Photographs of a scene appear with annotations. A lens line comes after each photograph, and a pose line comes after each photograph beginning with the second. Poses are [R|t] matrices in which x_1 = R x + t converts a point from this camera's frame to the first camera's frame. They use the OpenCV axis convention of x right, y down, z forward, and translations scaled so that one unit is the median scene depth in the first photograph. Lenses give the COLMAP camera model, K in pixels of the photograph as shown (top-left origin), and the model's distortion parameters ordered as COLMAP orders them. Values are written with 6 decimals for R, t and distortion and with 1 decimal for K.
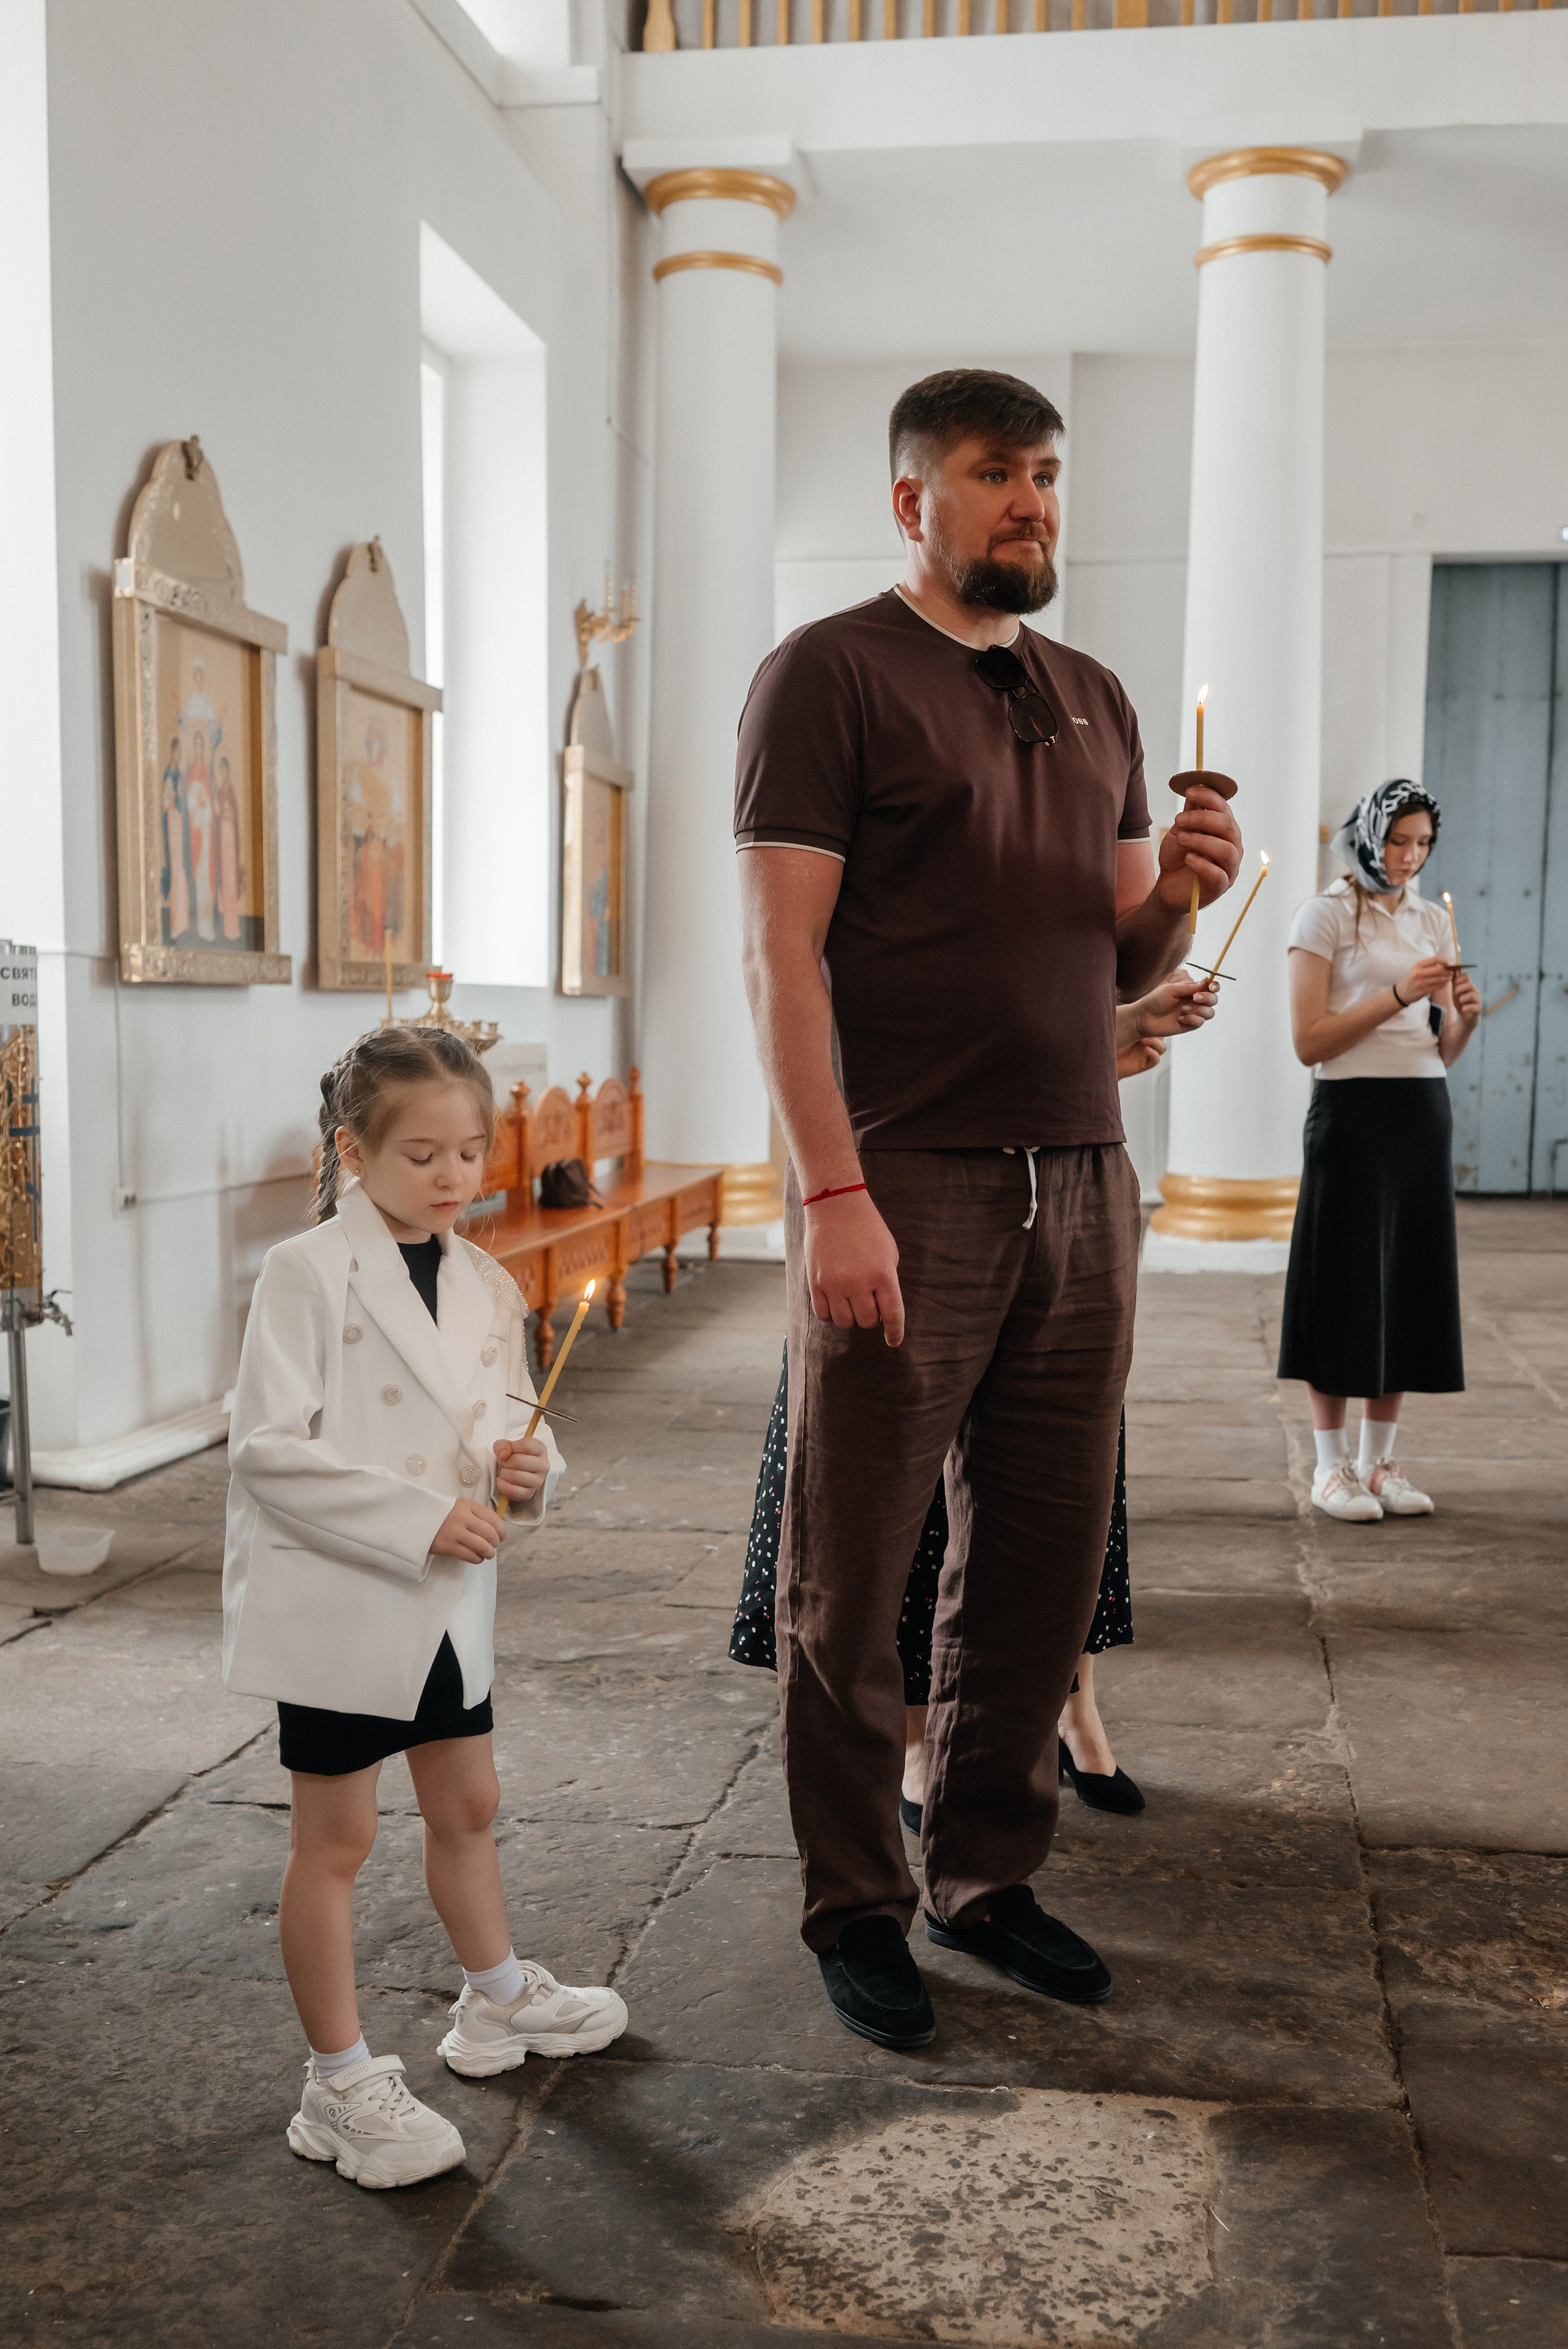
lens RADIAL K [[2256.3, 0, 784.0], [0, 2256.3, 1174.5], [0, 0, 1]] dist [-0.003661, 0.021417]
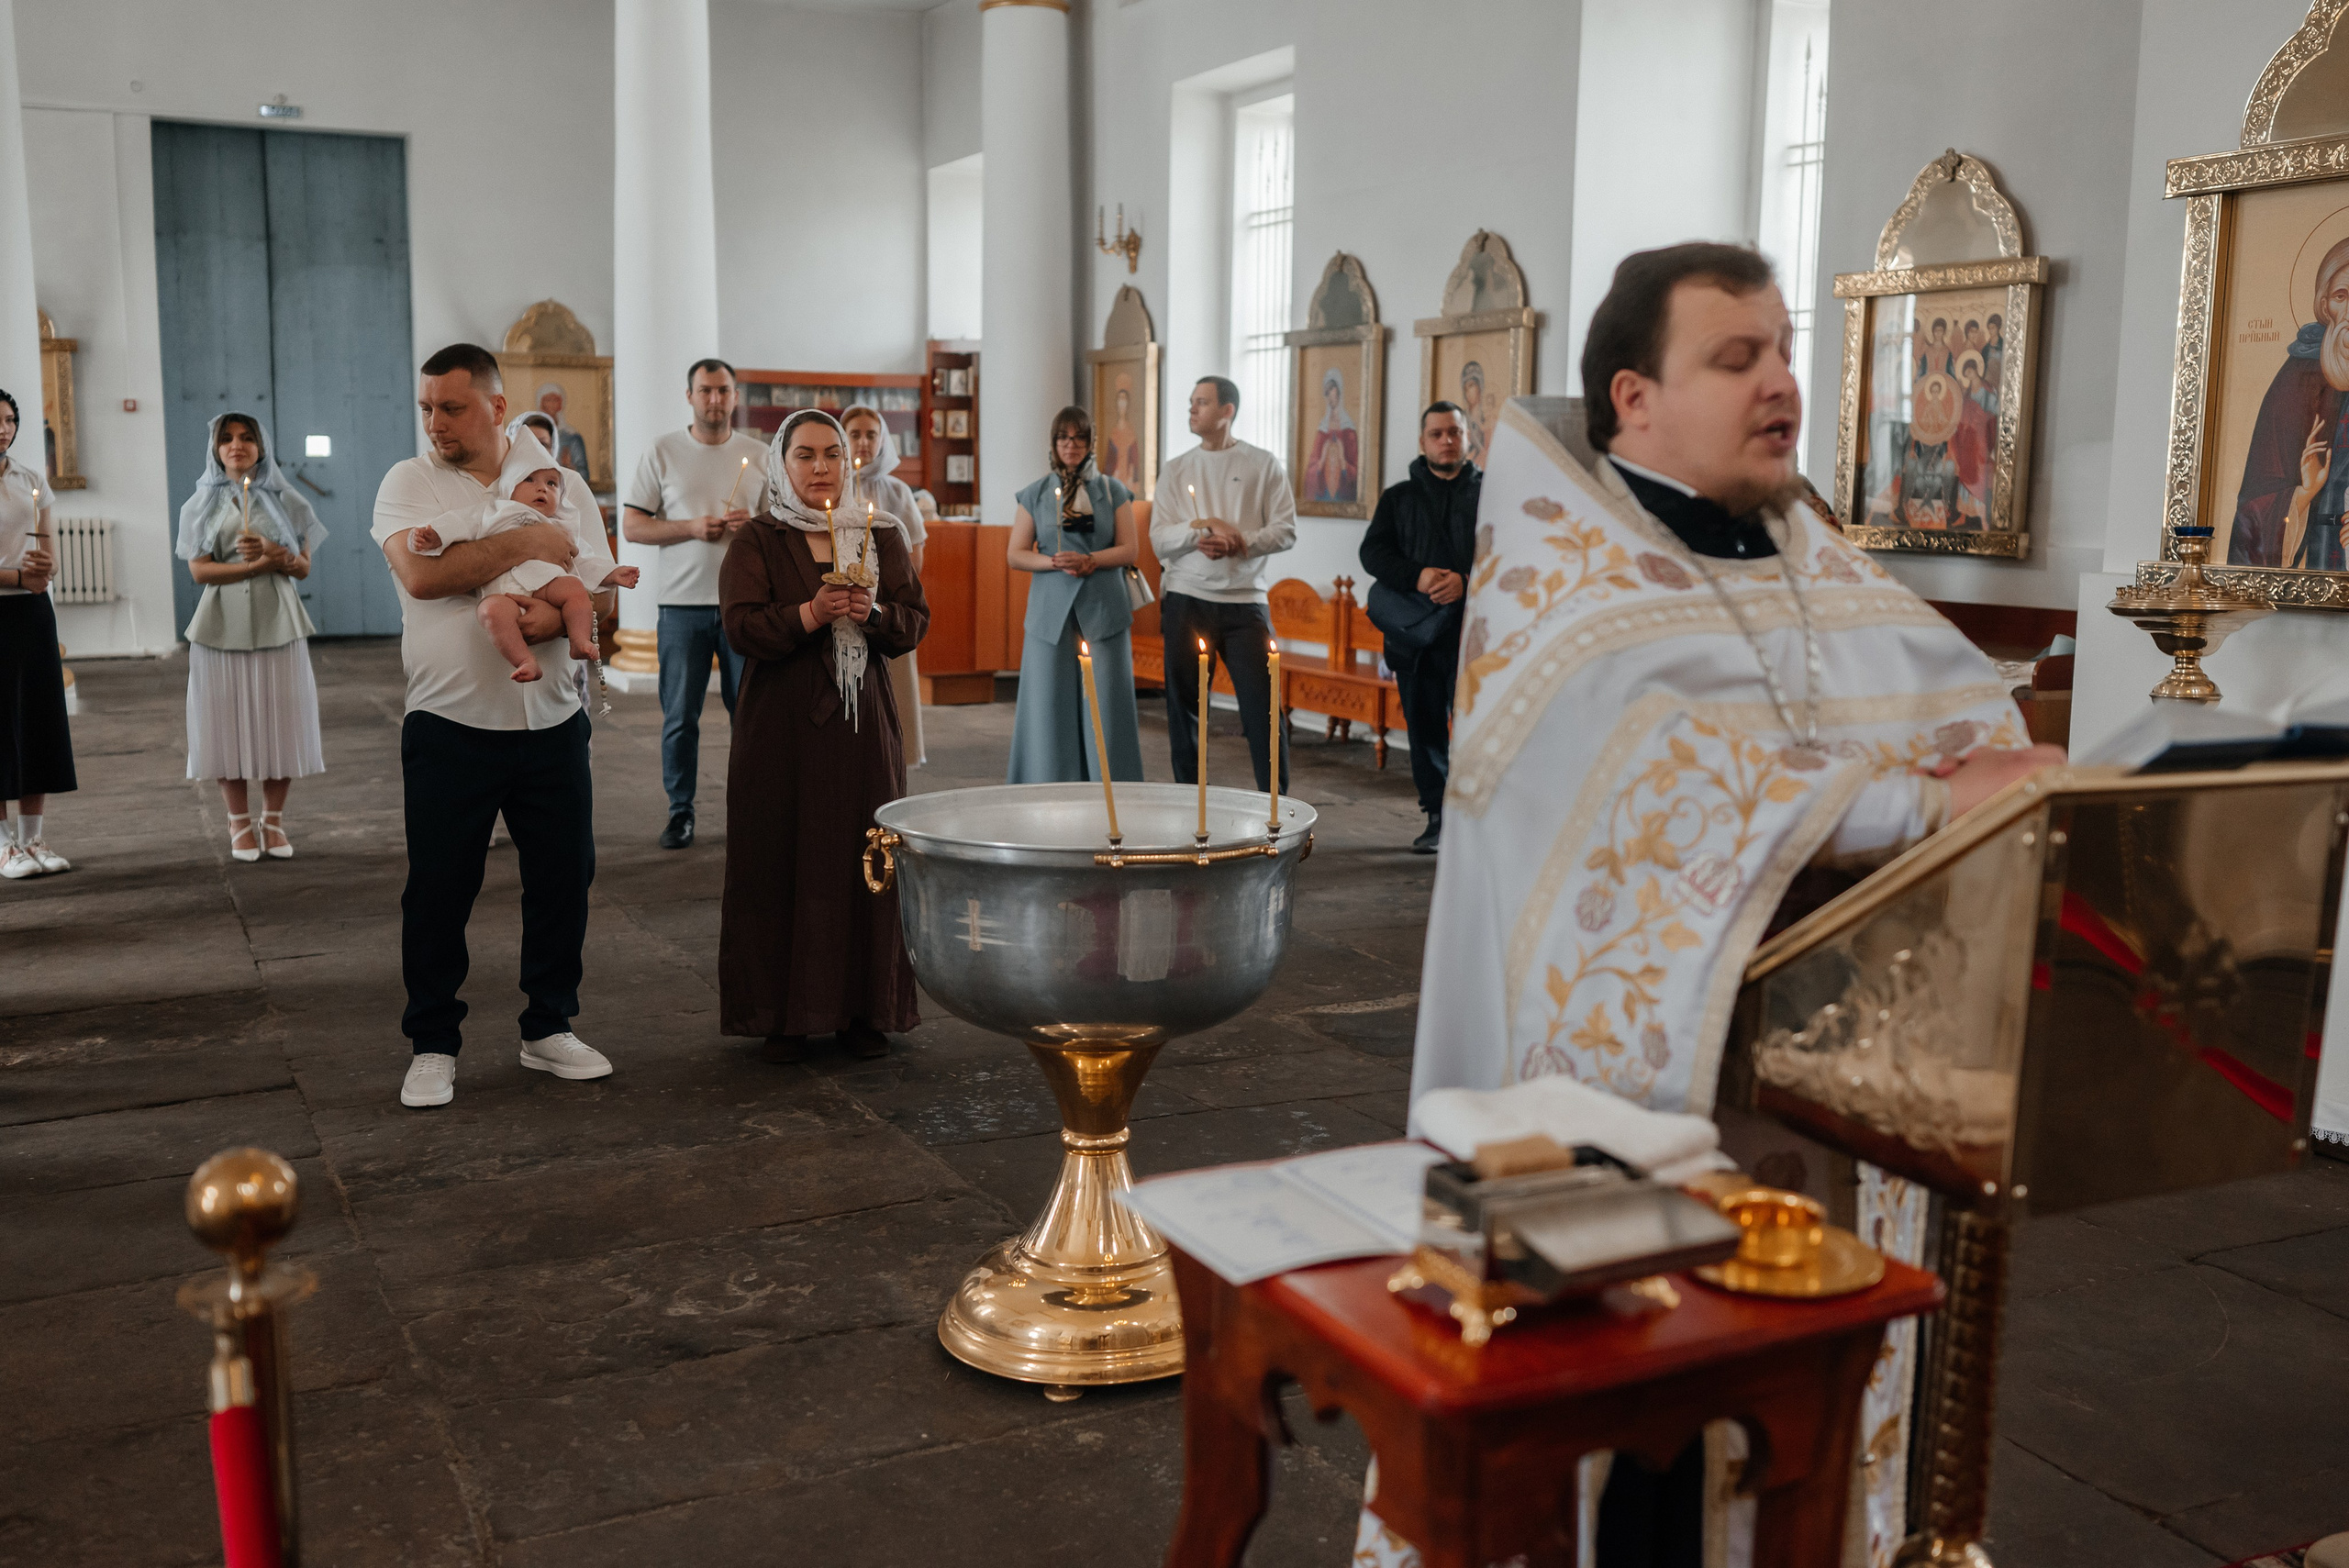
lens RADIAL K [[2256.2, 0, 1174.5], [0, 2256.2, 784.0], [0, 0, 1]] dist [-0.003661, 0.021417]
pose [[0.825614, -0.074000, 0.559361, 0.035130], [0.027206, 0.995430, 0.091532, -0.012609], [-0.563579, -0.060352, 0.823855, -0.333024]]
